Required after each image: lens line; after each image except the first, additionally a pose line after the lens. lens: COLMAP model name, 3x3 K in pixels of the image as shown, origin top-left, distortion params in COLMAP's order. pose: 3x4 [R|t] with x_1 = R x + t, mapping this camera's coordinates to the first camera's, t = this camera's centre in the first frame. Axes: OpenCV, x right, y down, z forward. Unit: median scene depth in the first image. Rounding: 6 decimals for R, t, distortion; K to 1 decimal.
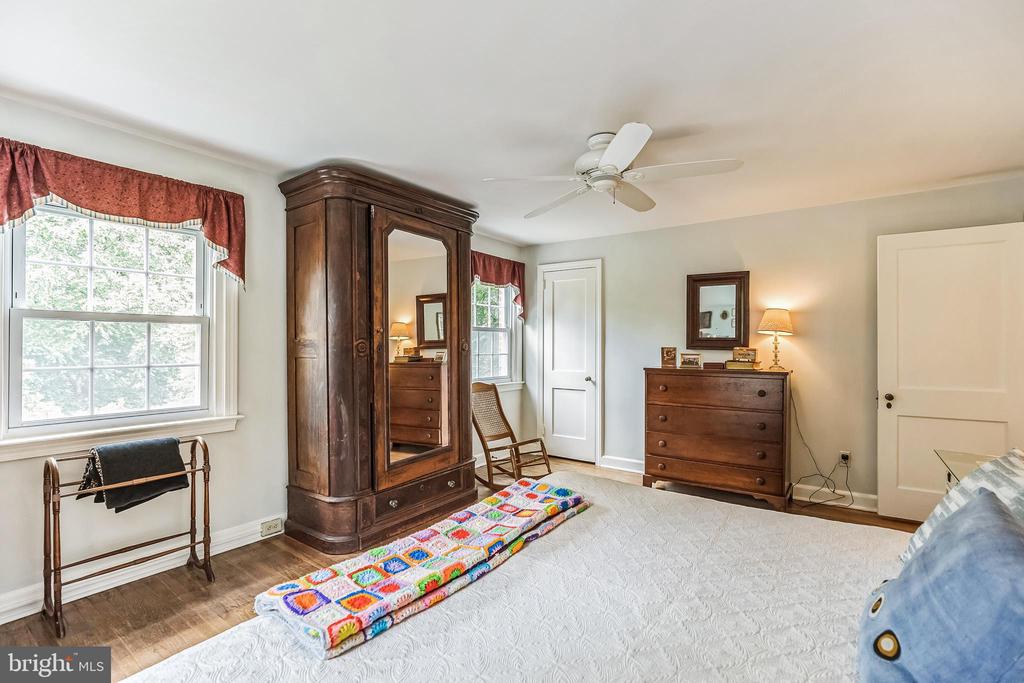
lens RADIAL K [[470.6, 0, 511.5], [0, 470.6, 341.8], [0, 0, 1]] dist [-0.018635, 0.003512]
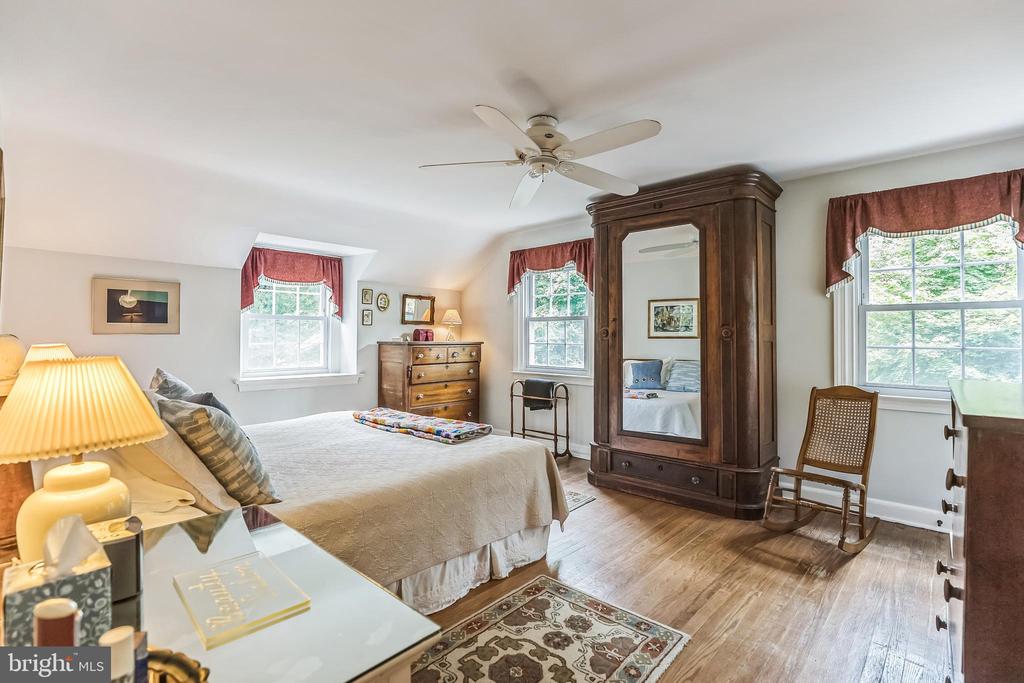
lens RADIAL K [[470.6, 0, 511.9], [0, 470.6, 336.1], [0, 0, 1]] dist [-0.018635, 0.003512]
pose [[-0.115206, -0.002777, -0.993338, 1.099901], [-0.004662, 0.999987, -0.002255, 0.026042], [0.993331, 0.004372, -0.115218, 0.969416]]
